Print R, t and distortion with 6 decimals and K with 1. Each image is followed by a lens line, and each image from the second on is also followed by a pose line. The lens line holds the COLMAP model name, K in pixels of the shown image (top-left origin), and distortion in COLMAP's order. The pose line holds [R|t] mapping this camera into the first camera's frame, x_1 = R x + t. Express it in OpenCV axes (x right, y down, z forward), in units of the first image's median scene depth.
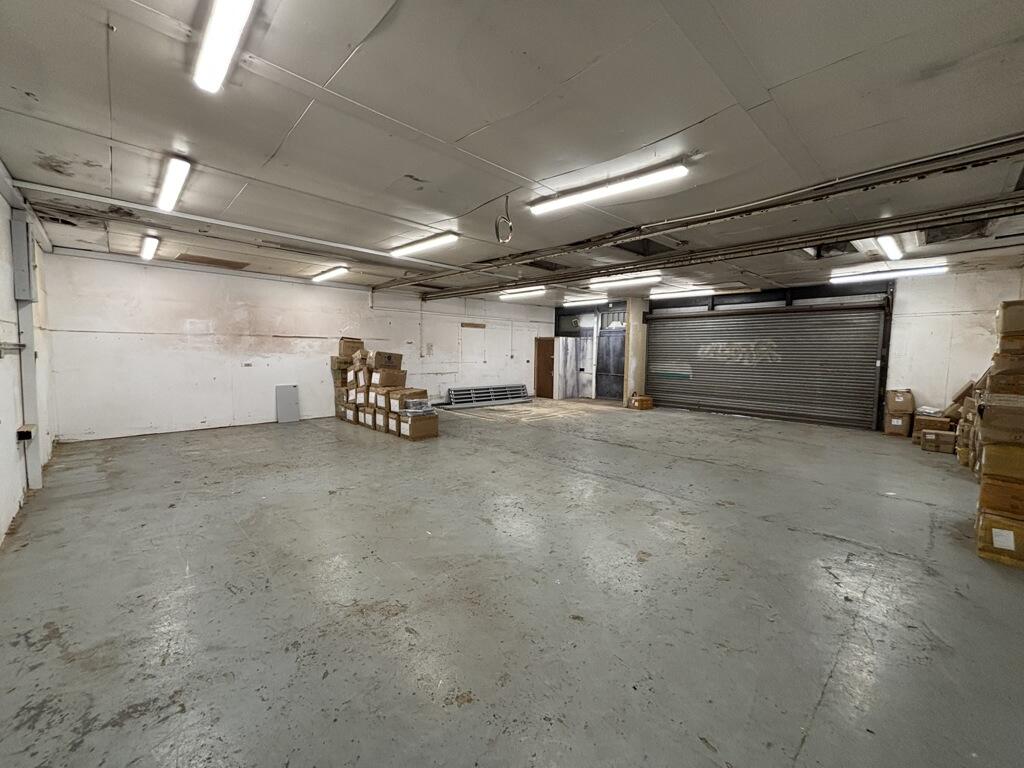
lens RADIAL K [[413.8, 0, 510.2], [0, 413.8, 381.3], [0, 0, 1]] dist [0.002545, -0.001559]
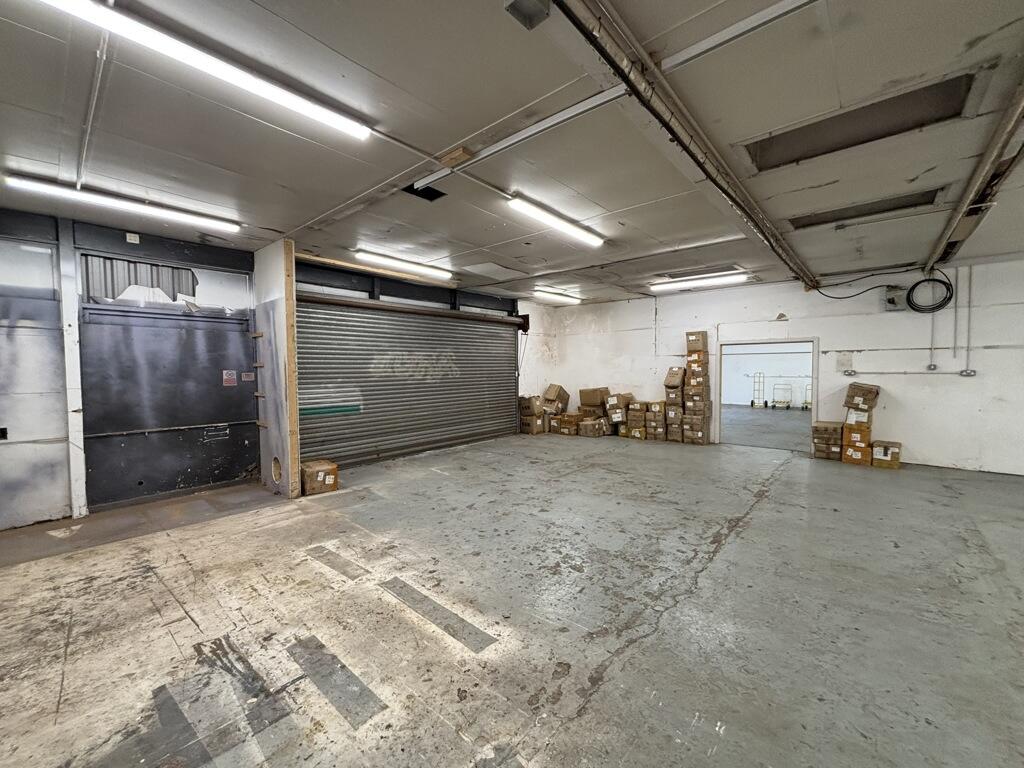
lens RADIAL K [[413.8, 0, 510.3], [0, 413.8, 381.9], [0, 0, 1]] dist [0.002545, -0.001559]
pose [[-0.089375, -0.046657, 0.994905, -0.305439], [0.080269, 0.995316, 0.053887, -0.115806], [-0.992758, 0.084676, -0.085211, 1.542945]]
